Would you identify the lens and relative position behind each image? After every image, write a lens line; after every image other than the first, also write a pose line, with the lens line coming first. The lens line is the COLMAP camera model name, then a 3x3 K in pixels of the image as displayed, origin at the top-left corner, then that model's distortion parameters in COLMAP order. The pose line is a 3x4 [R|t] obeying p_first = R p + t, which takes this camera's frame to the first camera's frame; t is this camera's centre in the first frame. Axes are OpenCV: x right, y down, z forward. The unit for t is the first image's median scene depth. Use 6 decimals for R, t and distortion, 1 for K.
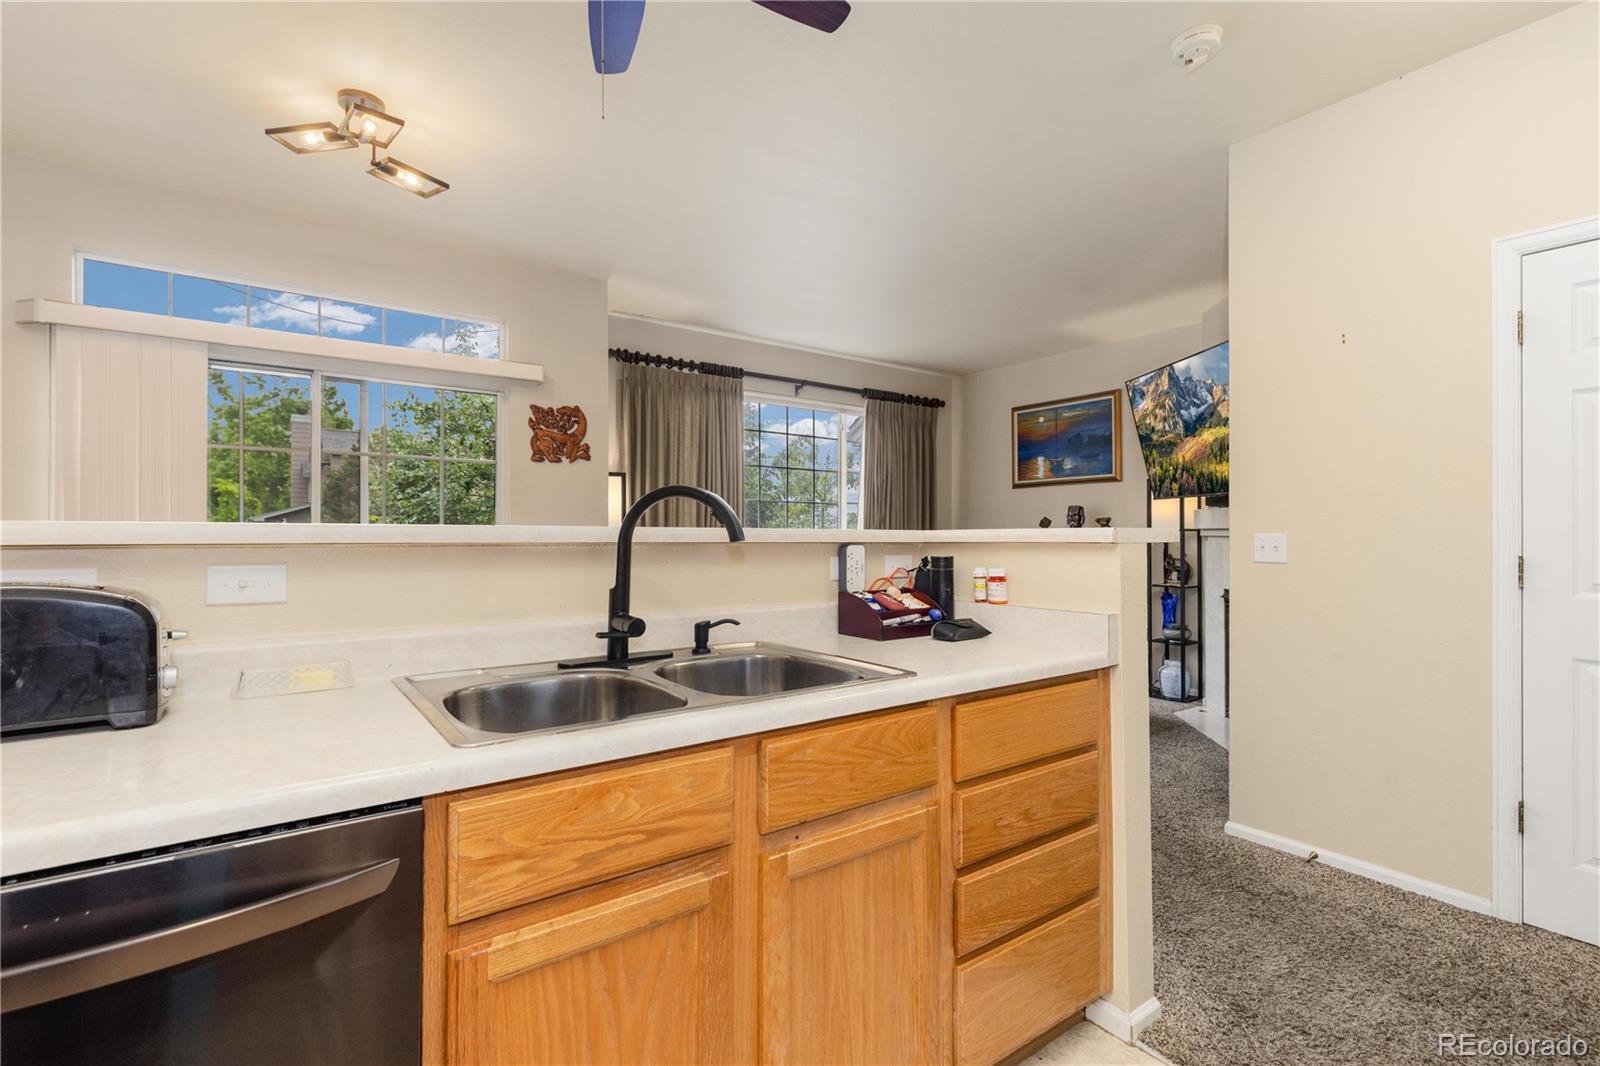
lens RADIAL K [[729.5, 0, 774.7], [0, 729.5, 544.9], [0, 0, 1]] dist [0.007347, -0.002348]
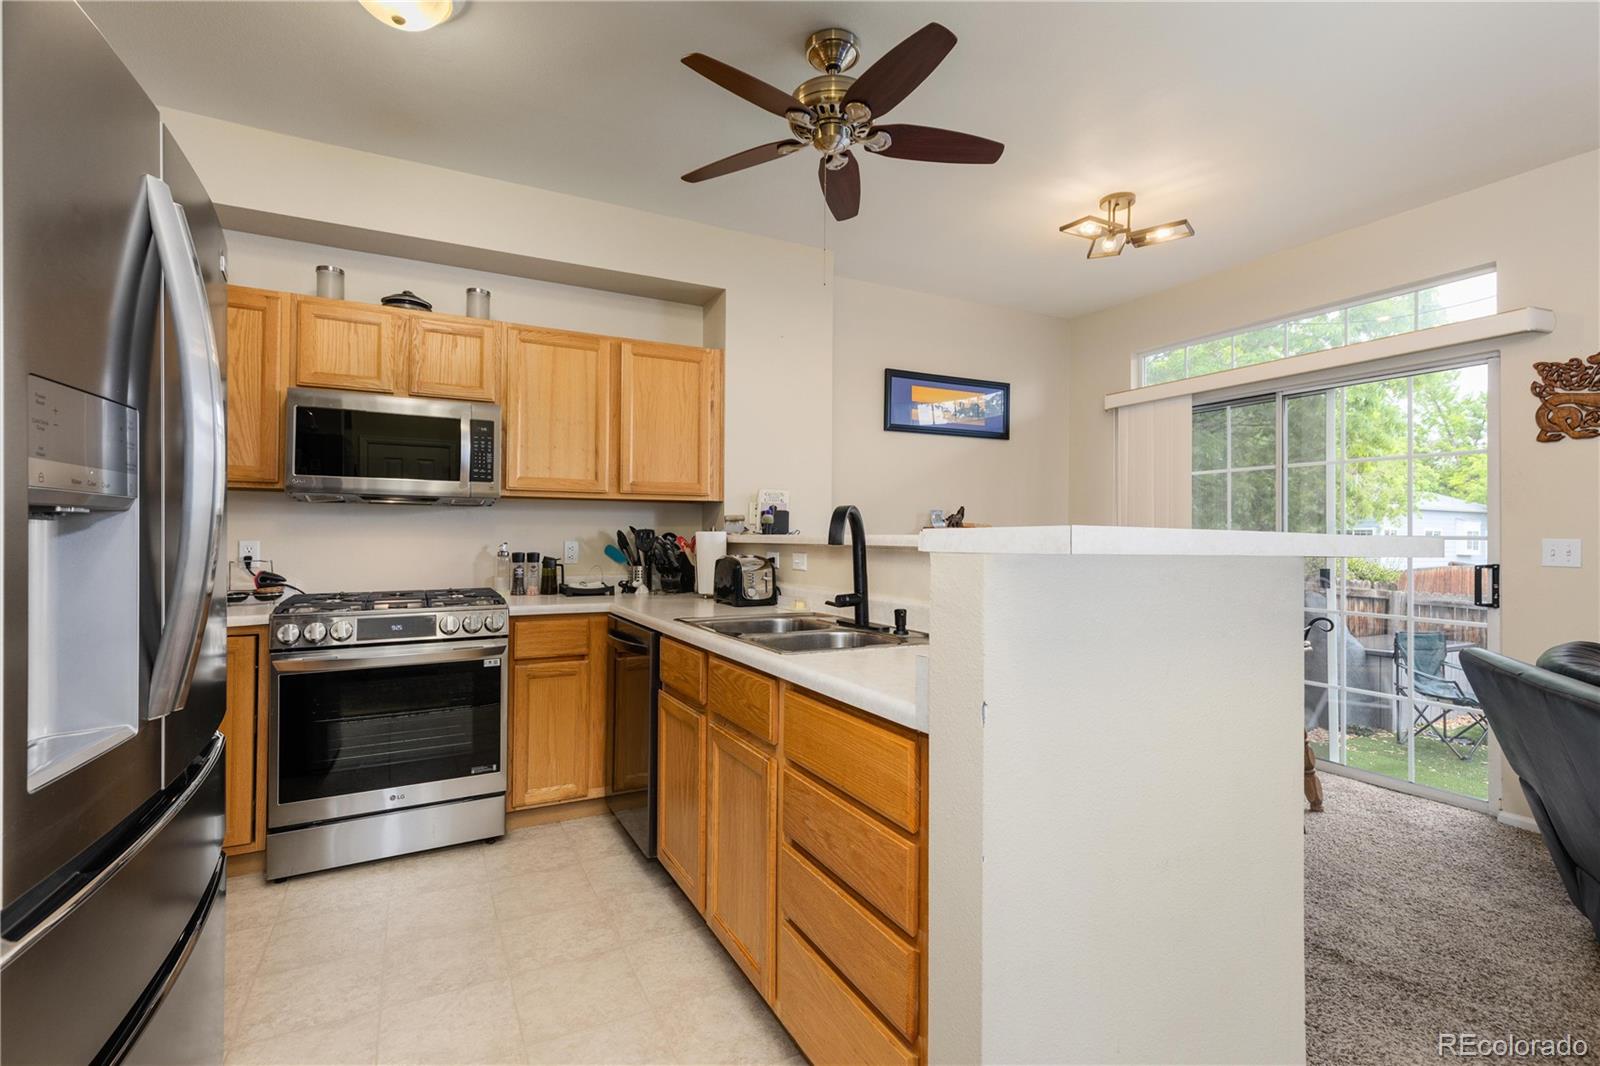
lens RADIAL K [[729.5, 0, 794.7], [0, 729.5, 528.8], [0, 0, 1]] dist [0.007347, -0.002348]
pose [[-0.135209, -0.017039, -0.990671, 0.336007], [-0.023341, 0.999629, -0.014007, -0.003638], [0.990542, 0.021229, -0.135557, 0.281316]]
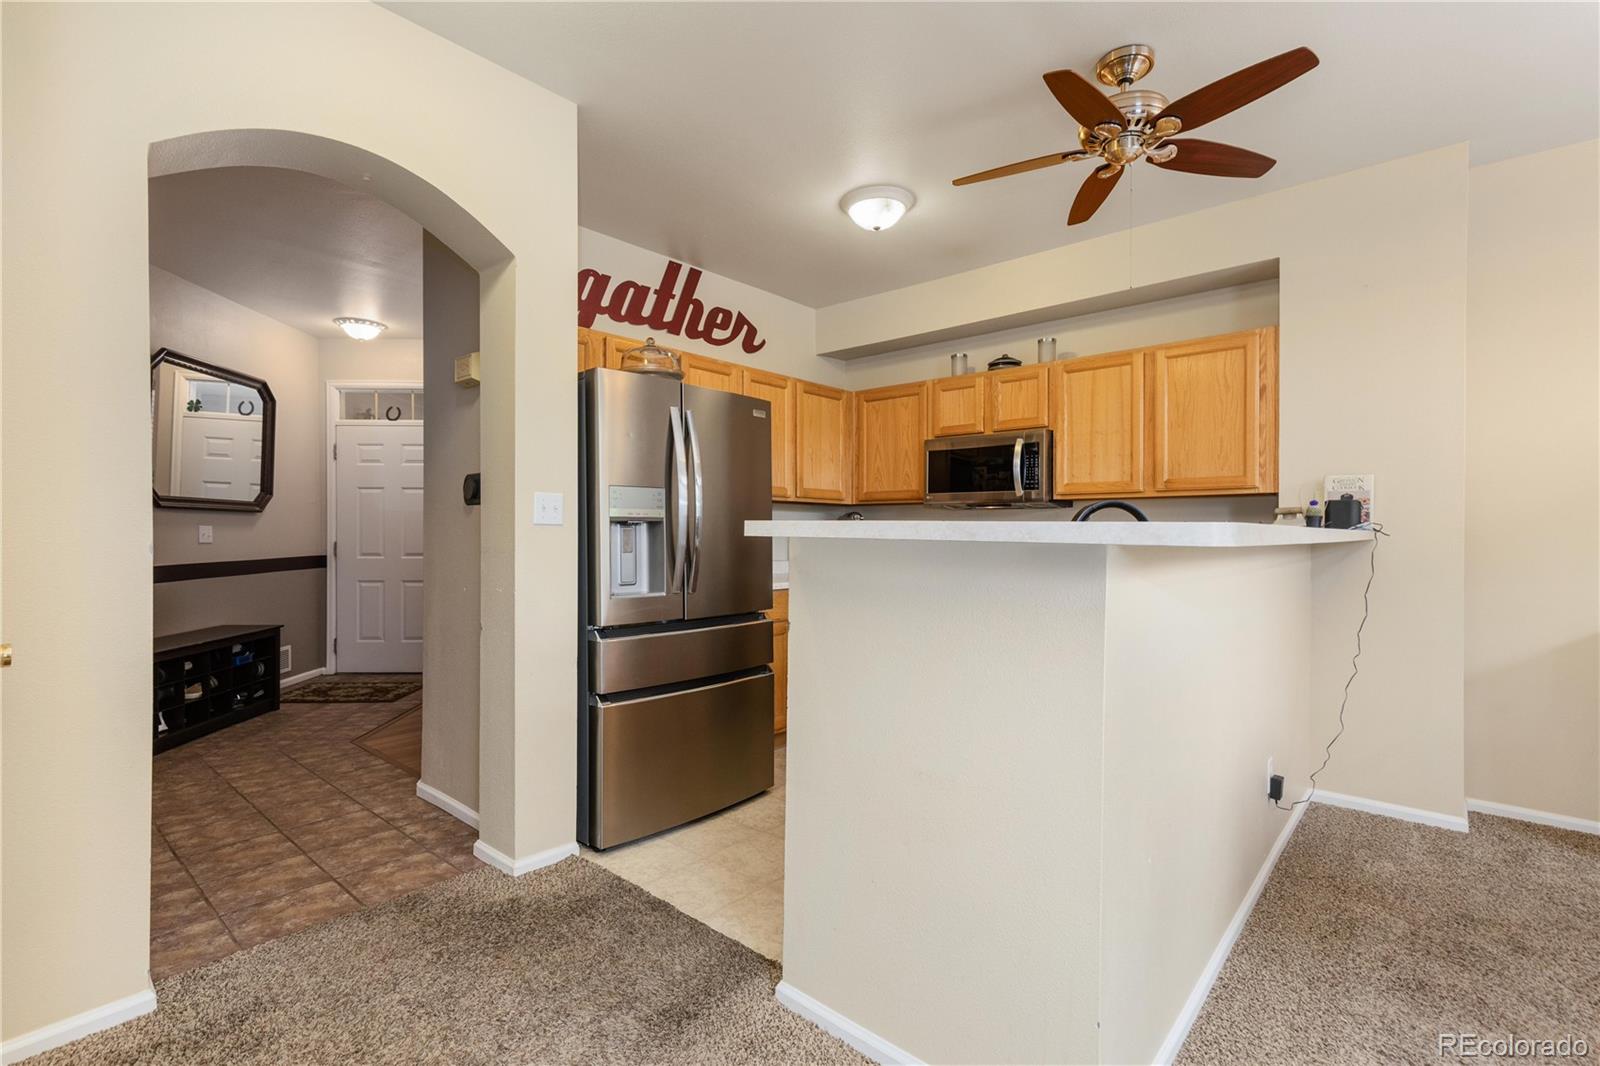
lens RADIAL K [[729.5, 0, 790.7], [0, 729.5, 529.5], [0, 0, 1]] dist [0.007347, -0.002348]
pose [[-0.973421, -0.009680, -0.228817, 0.222844], [-0.012701, 0.999850, 0.011734, -0.007536], [0.228669, 0.014329, -0.973399, 0.602097]]
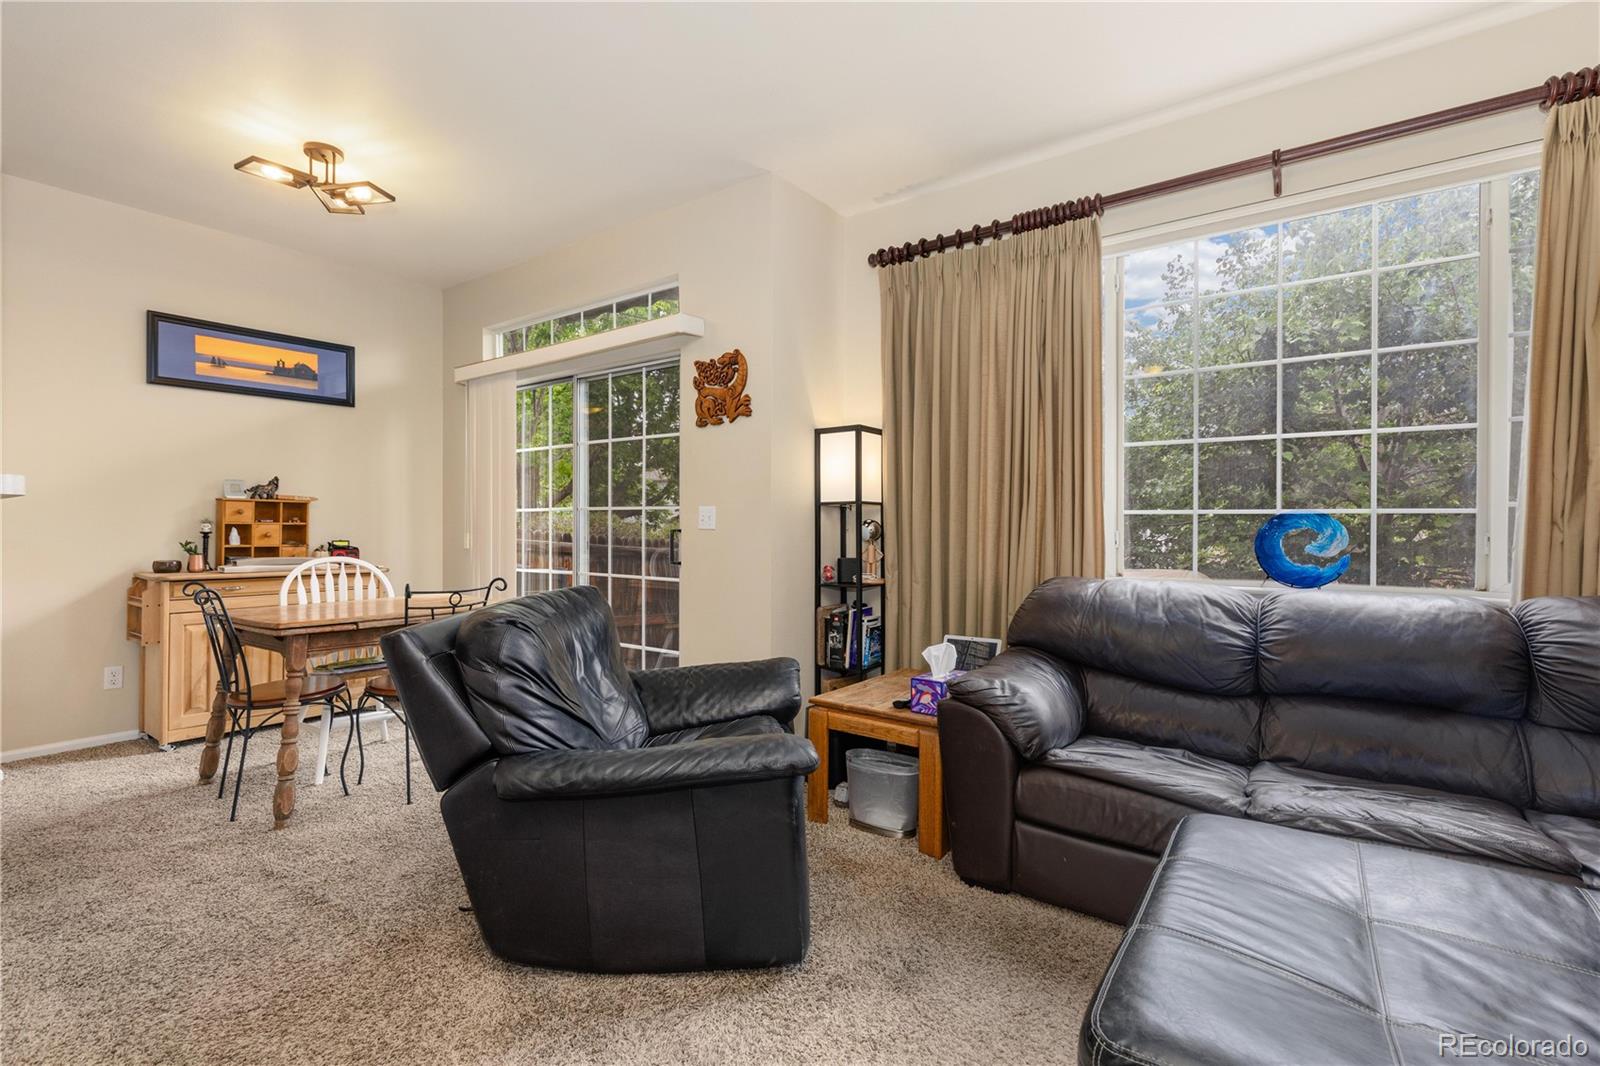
lens RADIAL K [[729.5, 0, 790.6], [0, 729.5, 527.8], [0, 0, 1]] dist [0.007347, -0.002348]
pose [[0.322693, -0.003672, -0.946497, 0.368263], [-0.014818, 0.999850, -0.008931, 0.006074], [0.946388, 0.016907, 0.322590, 0.603018]]
